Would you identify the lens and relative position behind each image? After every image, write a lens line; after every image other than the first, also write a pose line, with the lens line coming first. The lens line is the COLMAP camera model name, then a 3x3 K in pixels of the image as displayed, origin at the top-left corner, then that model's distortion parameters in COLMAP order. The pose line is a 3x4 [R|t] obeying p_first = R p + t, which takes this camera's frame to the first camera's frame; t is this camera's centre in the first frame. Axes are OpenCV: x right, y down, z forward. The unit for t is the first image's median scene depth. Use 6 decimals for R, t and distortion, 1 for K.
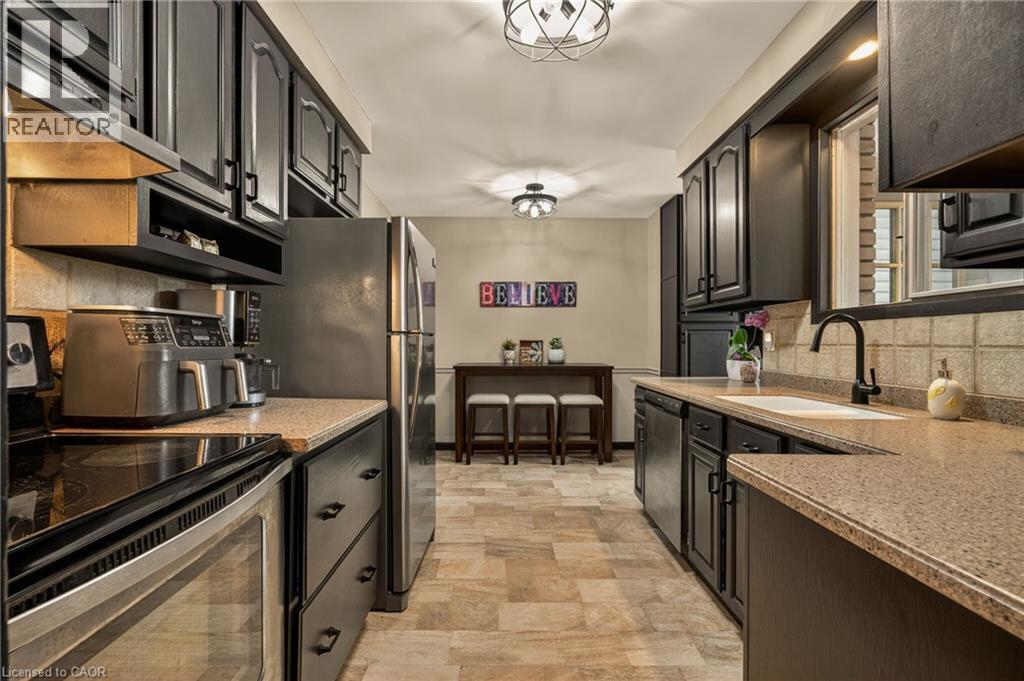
lens RADIAL K [[500.0, 0, 512.0], [0, 500.0, 340.5], [0, 0, 1]] dist [0.001590, 0.001088]
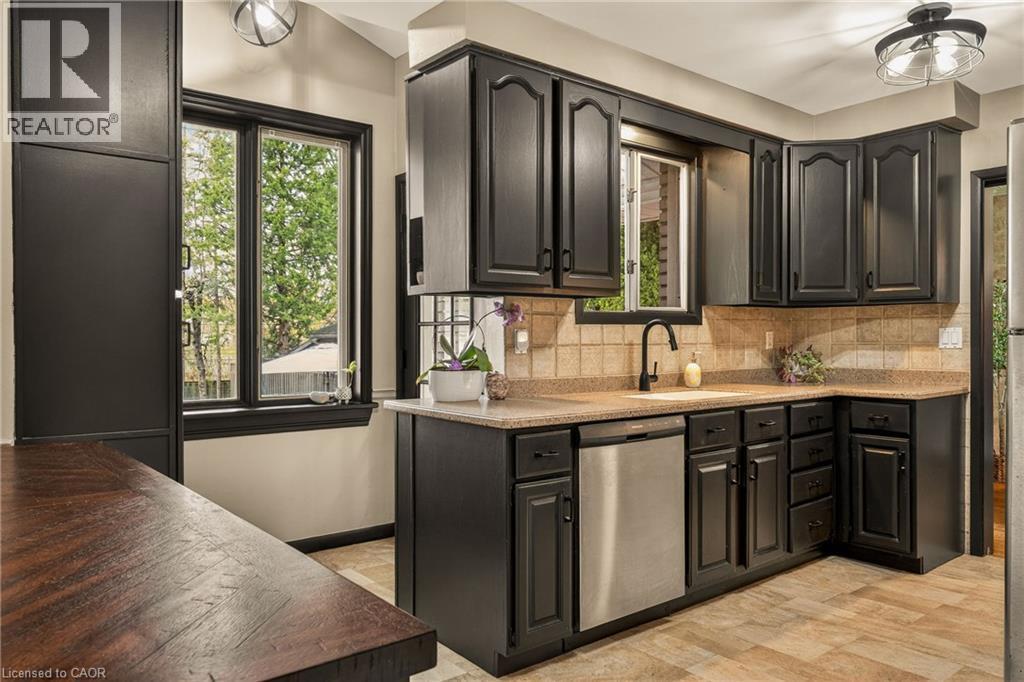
lens RADIAL K [[732.8, 0, 512.0], [0, 732.8, 341.0], [0, 0, 1]] dist [-0.000709, 0.000190]
pose [[-0.633473, -0.003066, 0.773759, -0.512110], [-0.002408, 0.999995, 0.001992, -0.002324], [-0.773761, -0.000601, -0.633477, 2.391228]]
